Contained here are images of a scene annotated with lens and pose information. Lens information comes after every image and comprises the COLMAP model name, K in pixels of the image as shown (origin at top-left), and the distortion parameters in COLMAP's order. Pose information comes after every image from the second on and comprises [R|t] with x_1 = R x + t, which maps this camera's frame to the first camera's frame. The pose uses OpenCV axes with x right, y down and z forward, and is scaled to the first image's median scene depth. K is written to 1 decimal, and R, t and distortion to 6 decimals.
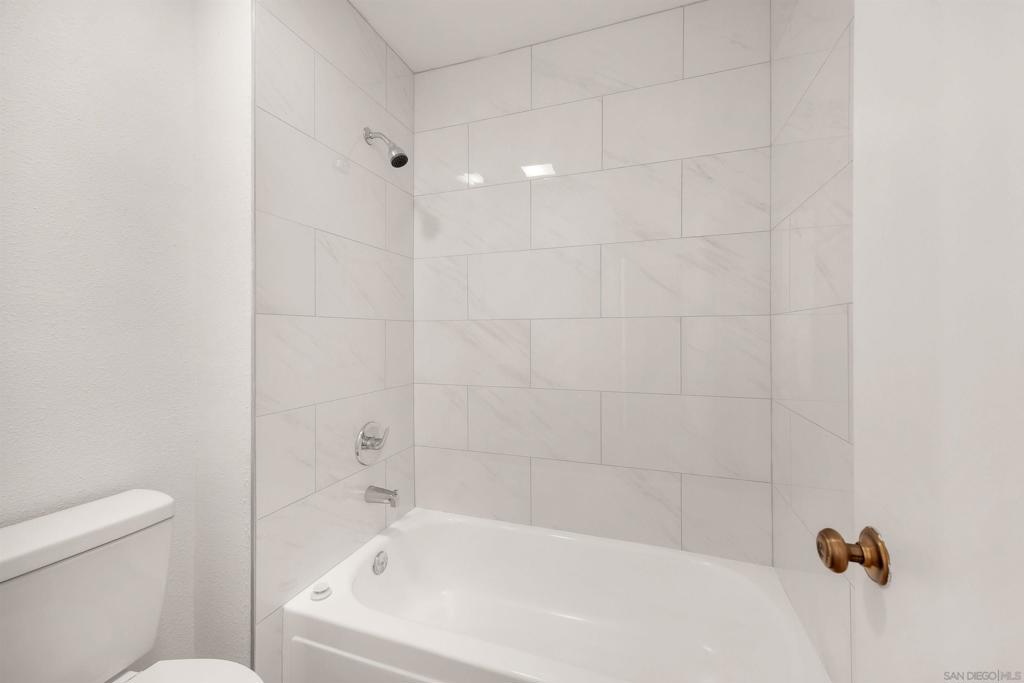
lens RADIAL K [[408.0, 0, 512.1], [0, 408.0, 336.5], [0, 0, 1]] dist [0.006857, -0.000041]
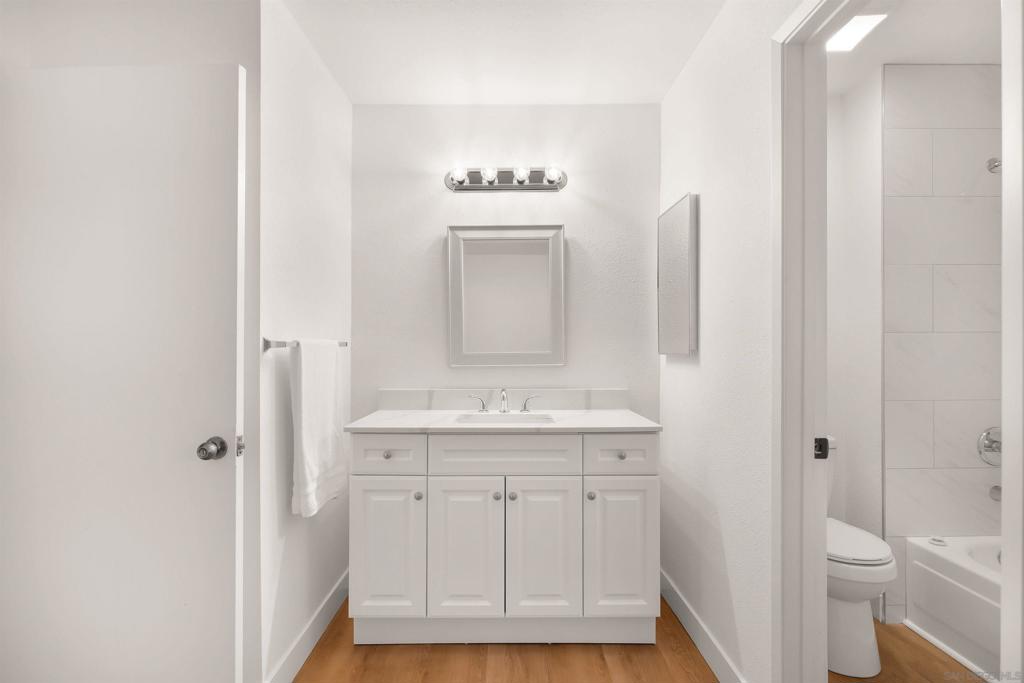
lens RADIAL K [[498.4, 0, 506.2], [0, 498.4, 345.0], [0, 0, 1]] dist [0.000567, 0.000616]
pose [[0.355392, -0.002428, -0.934714, 0.560392], [0.001374, 0.999997, -0.002075, -0.011824], [0.934716, -0.000547, 0.355394, -0.899086]]
